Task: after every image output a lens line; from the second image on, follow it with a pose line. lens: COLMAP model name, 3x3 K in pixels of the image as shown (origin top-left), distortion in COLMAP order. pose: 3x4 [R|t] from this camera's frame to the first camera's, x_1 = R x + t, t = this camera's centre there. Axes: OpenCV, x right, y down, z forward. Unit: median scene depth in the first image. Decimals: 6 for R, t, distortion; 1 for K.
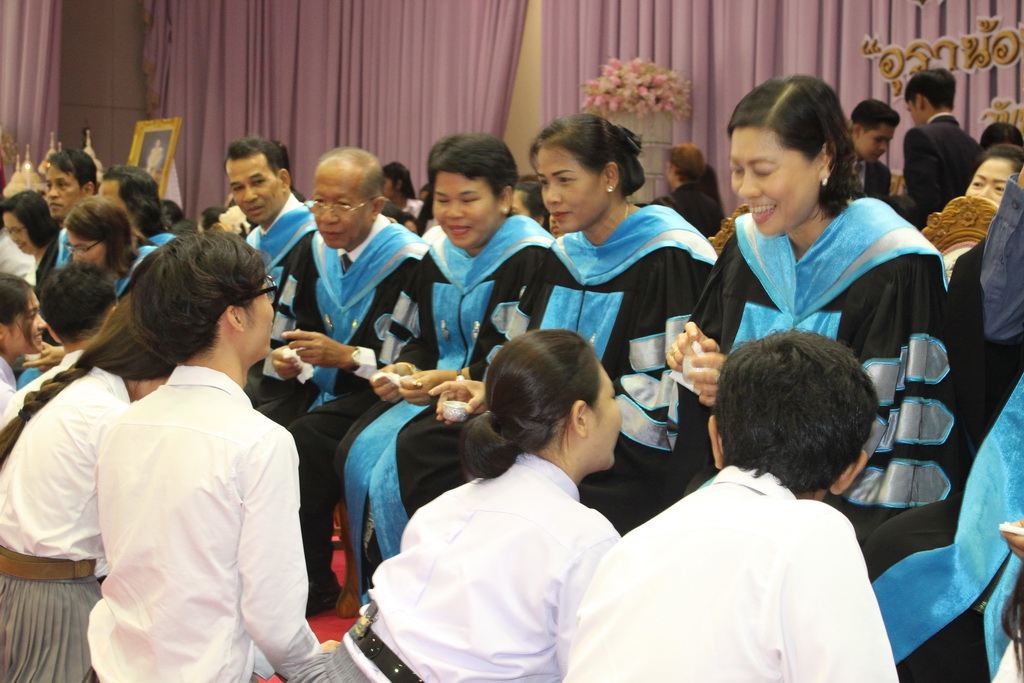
lens RADIAL K [[1721.8, 0, 509.2], [0, 1721.8, 348.2], [0, 0, 1]] dist [0.041506, 0.000000]
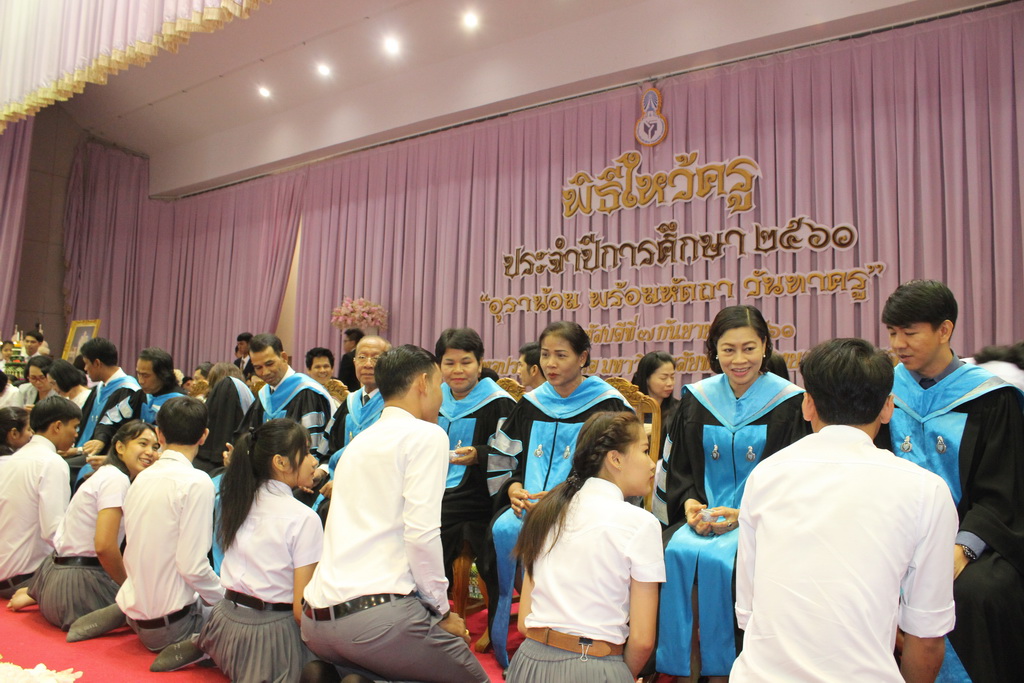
lens RADIAL K [[852.3, 0, 518.7], [0, 852.3, 350.2], [0, 0, 1]] dist [-0.147458, 0.123274]
pose [[0.935944, 0.025277, 0.351240, -0.103887], [0.013066, 0.994241, -0.106368, -0.007732], [-0.351906, 0.104144, 0.930224, 0.070643]]
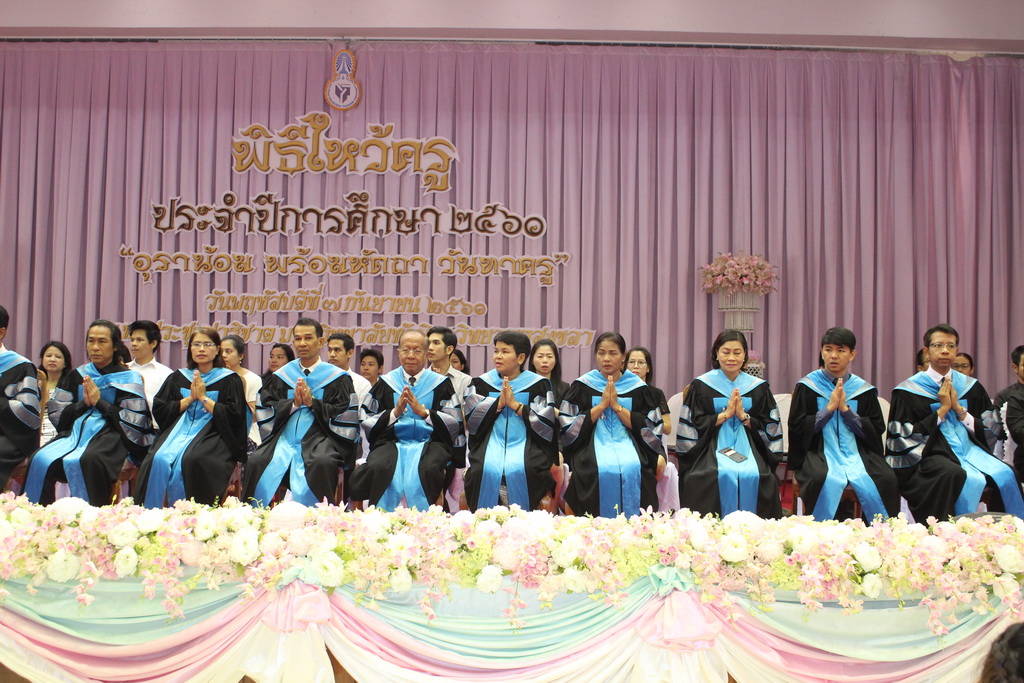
lens RADIAL K [[1102.0, 0, 515.3], [0, 1102.0, 343.6], [0, 0, 1]] dist [-0.077874, 0.000000]
pose [[0.561486, 0.025696, 0.827087, -0.492350], [0.029836, 0.998239, -0.051268, -0.013461], [-0.826948, 0.053463, 0.559731, 0.063432]]
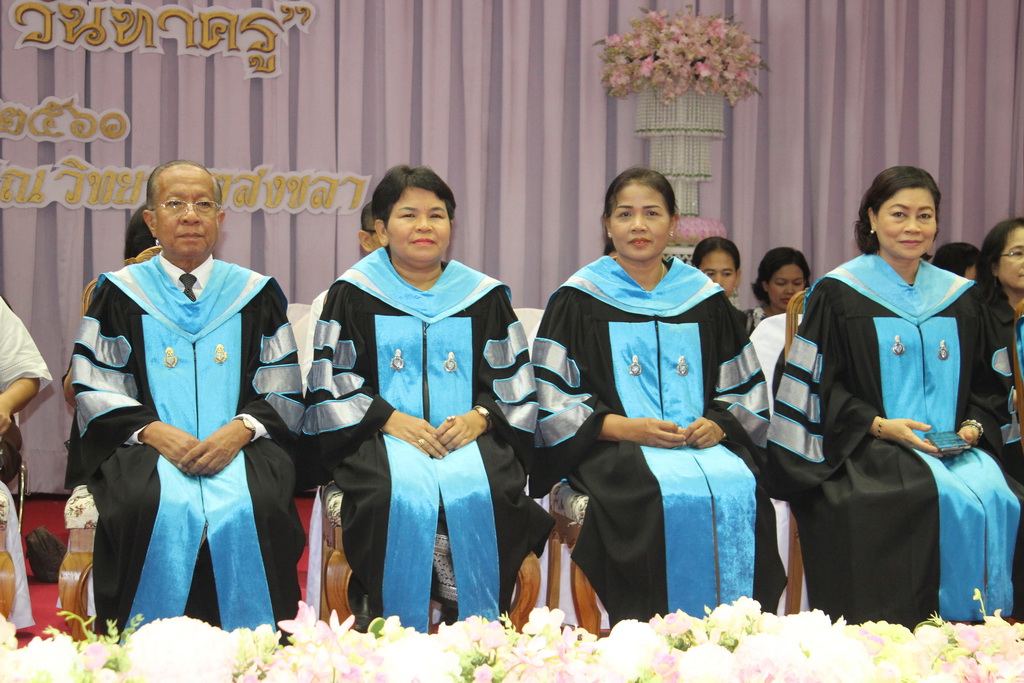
lens RADIAL K [[2214.0, 0, 507.7], [0, 2214.0, 341.8], [0, 0, 1]] dist [0.077924, 0.000000]
pose [[0.346458, -0.027620, 0.937659, -0.466296], [0.038553, 0.999141, 0.015186, -0.017882], [-0.937273, 0.030889, 0.347225, 0.207249]]
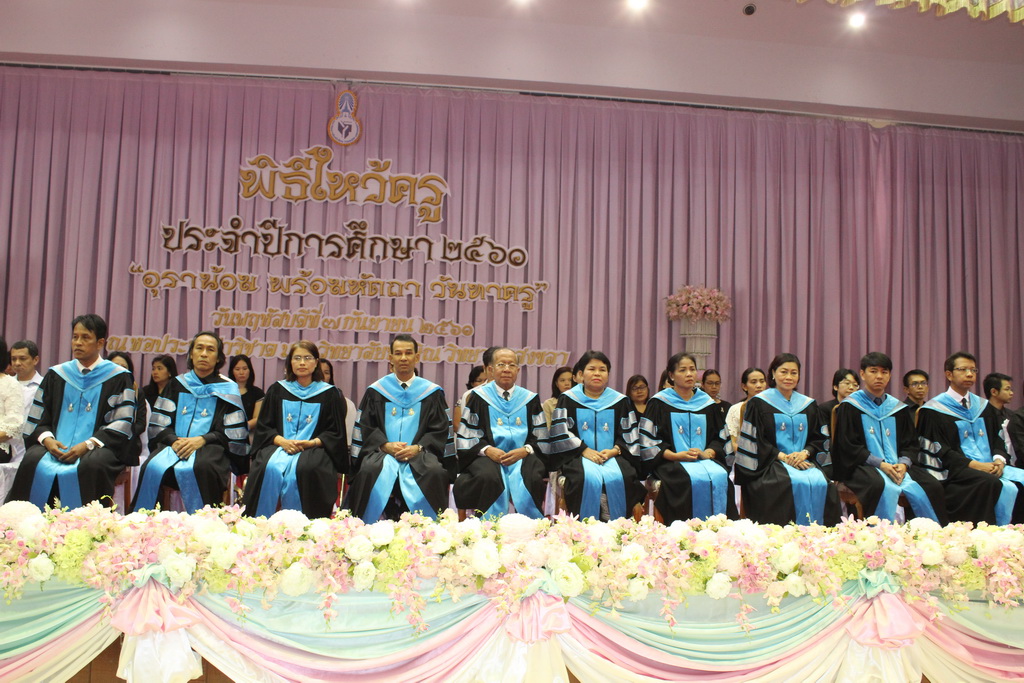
lens RADIAL K [[963.6, 0, 510.2], [0, 963.6, 344.9], [0, 0, 1]] dist [-0.093823, 0.000000]
pose [[0.451959, 0.051501, 0.890551, -0.526678], [0.018546, 0.997574, -0.067102, -0.017196], [-0.891846, 0.046844, 0.449907, 0.190235]]
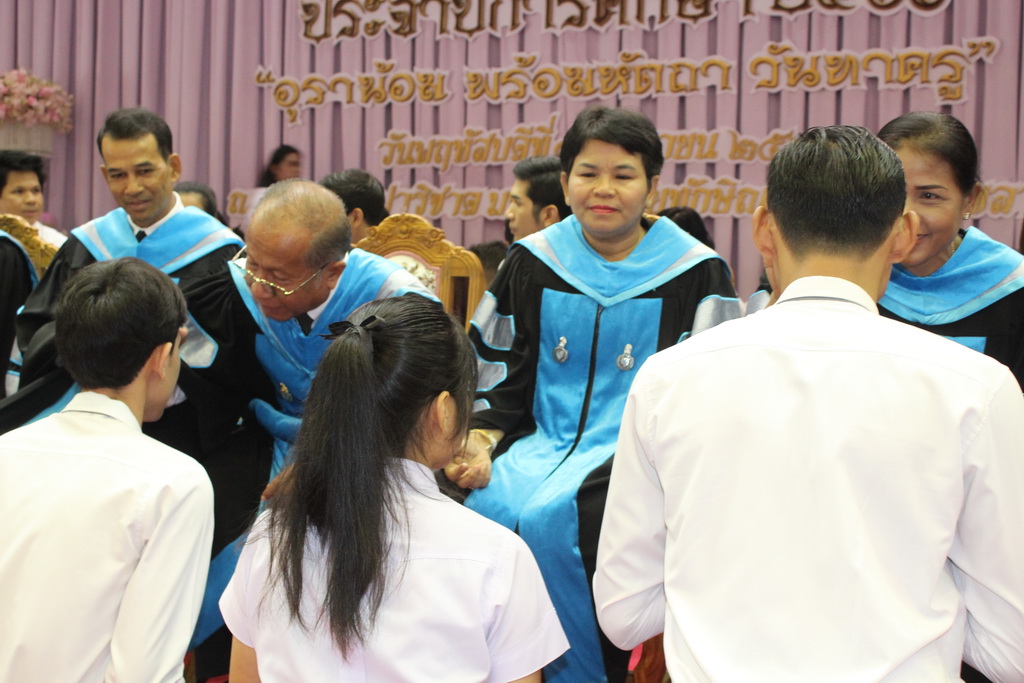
lens RADIAL K [[1346.1, 0, 507.0], [0, 1346.1, 346.5], [0, 0, 1]] dist [-0.041865, 0.000000]
pose [[0.820148, -0.023782, 0.571657, -0.167246], [0.017265, 0.999709, 0.016819, -0.012113], [-0.571891, -0.003925, 0.820320, 0.201353]]
